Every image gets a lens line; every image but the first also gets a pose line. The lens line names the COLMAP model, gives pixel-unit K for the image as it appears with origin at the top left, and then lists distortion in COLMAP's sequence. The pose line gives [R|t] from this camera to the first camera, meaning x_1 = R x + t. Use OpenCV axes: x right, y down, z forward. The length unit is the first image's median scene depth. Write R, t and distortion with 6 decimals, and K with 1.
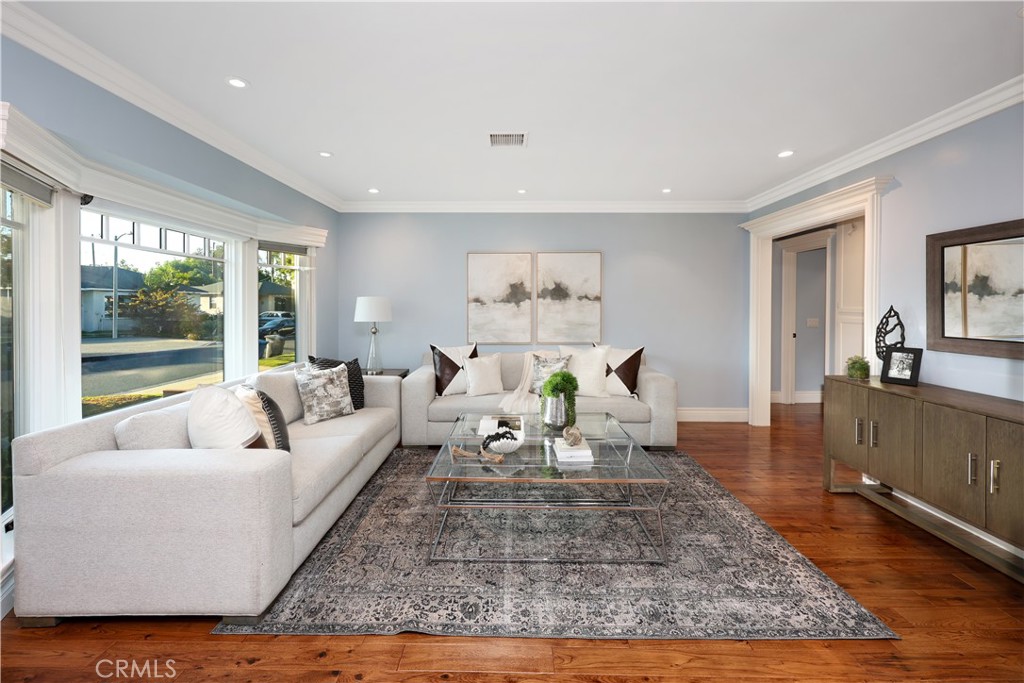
lens RADIAL K [[420.6, 0, 565.8], [0, 420.6, 307.9], [0, 0, 1]] dist [0.000472, 0.000005]
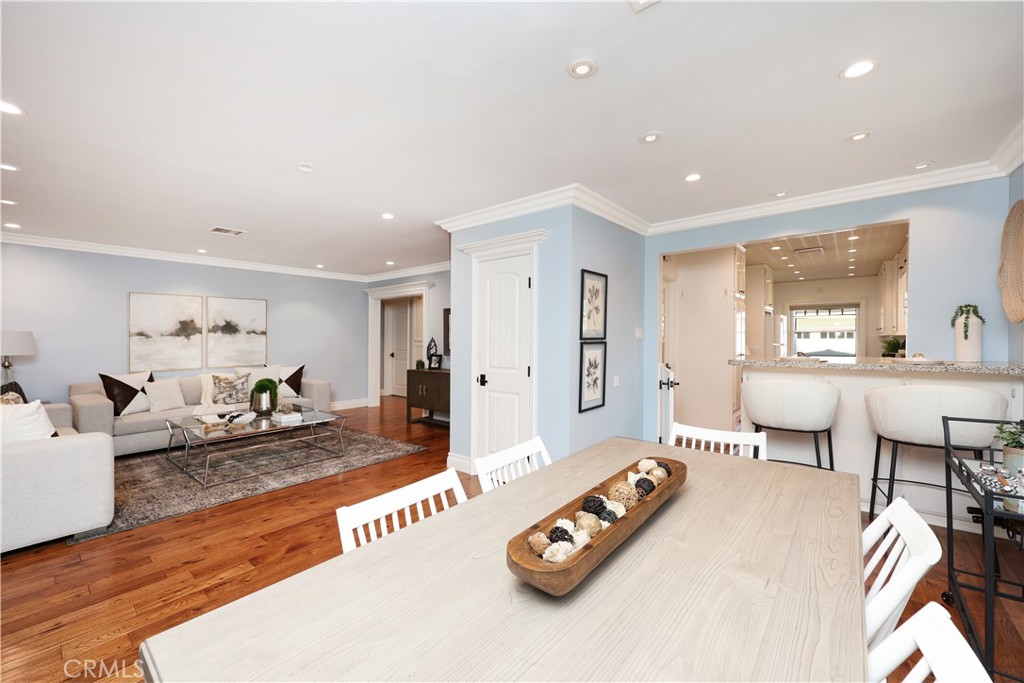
lens RADIAL K [[413.5, 0, 516.7], [0, 413.5, 333.2], [0, 0, 1]] dist [-0.000625, -0.000077]
pose [[0.687571, 0.003239, 0.726110, -0.374961], [0.009327, 0.999868, -0.013292, 0.004587], [-0.726057, 0.015911, 0.687450, -0.603844]]
